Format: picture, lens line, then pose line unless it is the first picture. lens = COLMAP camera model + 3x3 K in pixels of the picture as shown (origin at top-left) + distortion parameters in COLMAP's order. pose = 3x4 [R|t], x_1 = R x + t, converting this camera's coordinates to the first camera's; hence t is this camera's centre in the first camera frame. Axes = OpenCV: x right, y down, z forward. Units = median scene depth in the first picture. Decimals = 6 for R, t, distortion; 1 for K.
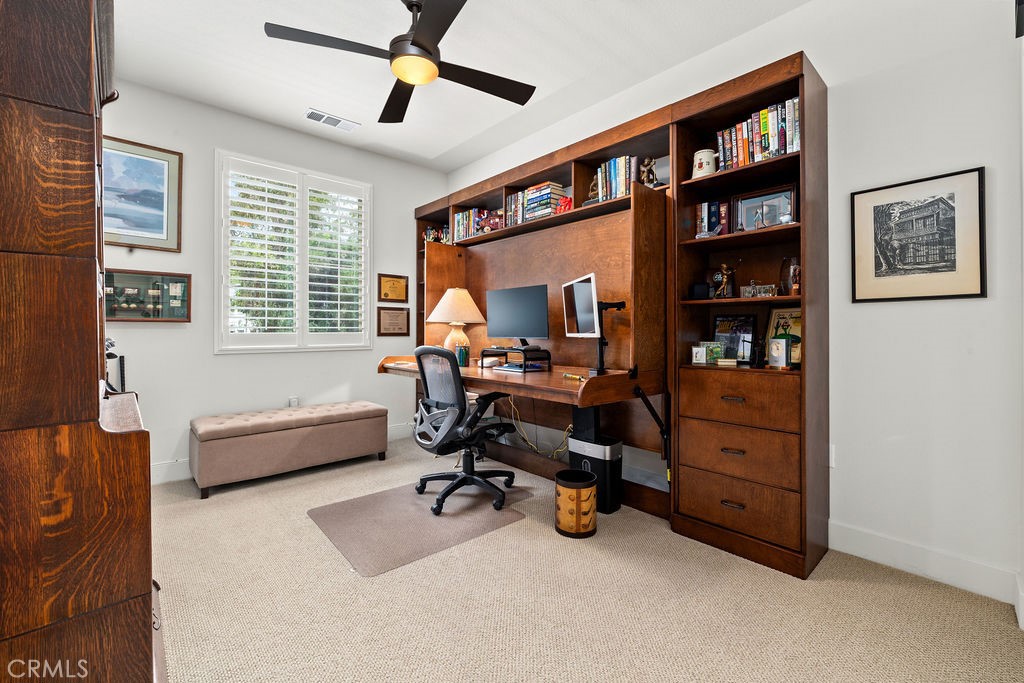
lens RADIAL K [[428.5, 0, 508.3], [0, 428.5, 335.4], [0, 0, 1]] dist [0.001223, 0.000123]
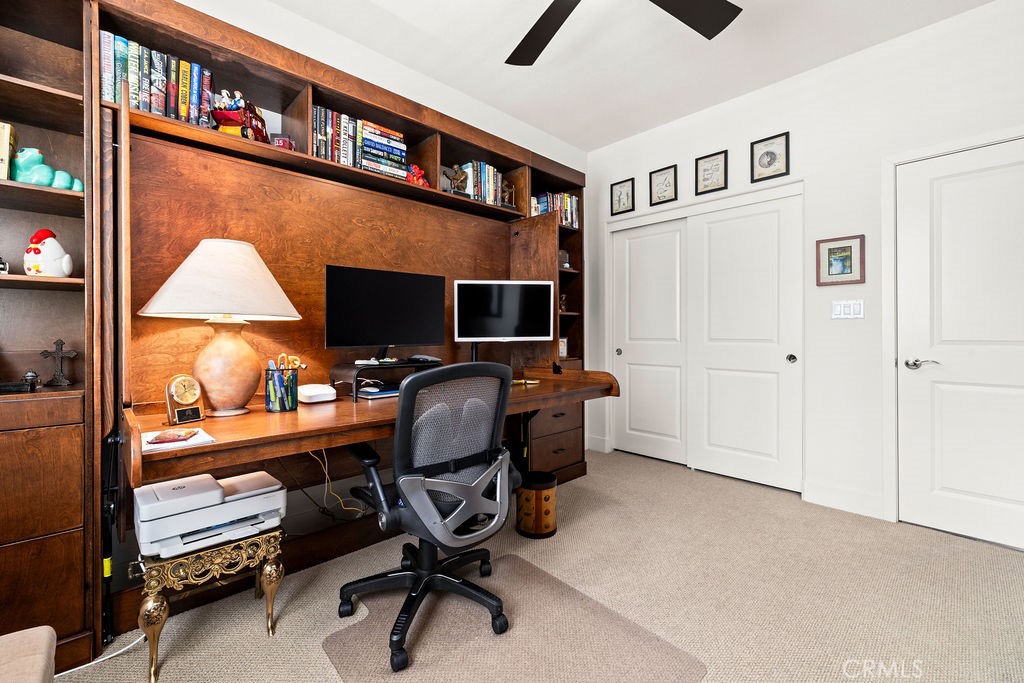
lens RADIAL K [[428.5, 0, 508.3], [0, 428.5, 335.4], [0, 0, 1]] dist [0.001223, 0.000123]
pose [[-0.015577, -0.012345, 0.999802, -0.668942], [0.007682, 0.999893, 0.012466, -0.018482], [-0.999849, 0.007875, -0.015481, 0.844845]]
